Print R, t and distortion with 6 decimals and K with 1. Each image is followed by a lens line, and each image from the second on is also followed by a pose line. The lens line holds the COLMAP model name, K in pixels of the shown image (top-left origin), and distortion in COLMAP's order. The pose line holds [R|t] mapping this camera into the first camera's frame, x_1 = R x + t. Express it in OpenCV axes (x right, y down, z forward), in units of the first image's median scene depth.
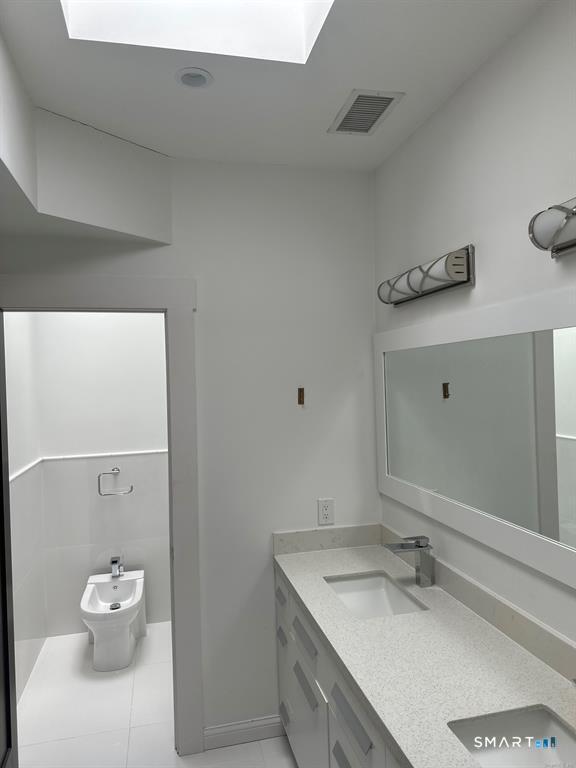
lens RADIAL K [[538.0, 0, 289.5], [0, 538.0, 386.0], [0, 0, 1]] dist [0.098891, -0.162720]
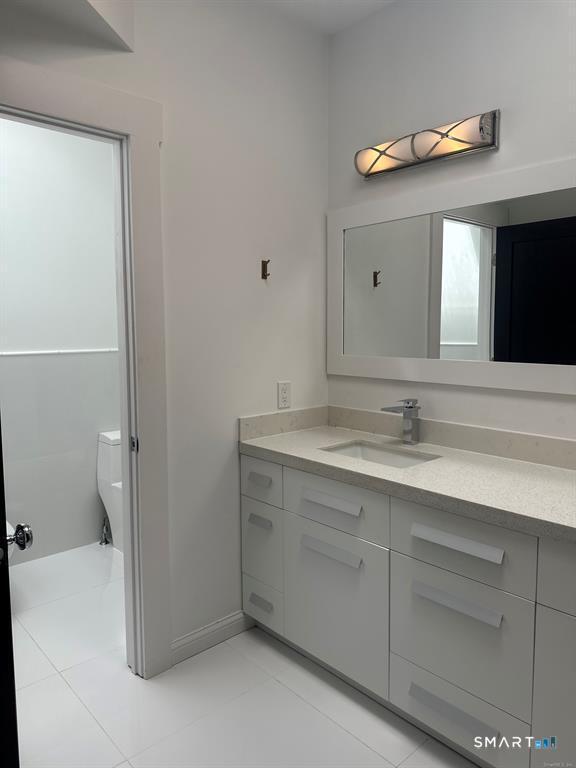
lens RADIAL K [[538.0, 0, 289.5], [0, 538.0, 386.0], [0, 0, 1]] dist [0.098891, -0.162720]
pose [[0.866108, -0.023605, 0.499300, -0.407618], [-0.013703, 0.997388, 0.070923, 0.151594], [-0.499669, -0.068269, 0.863522, 0.174973]]
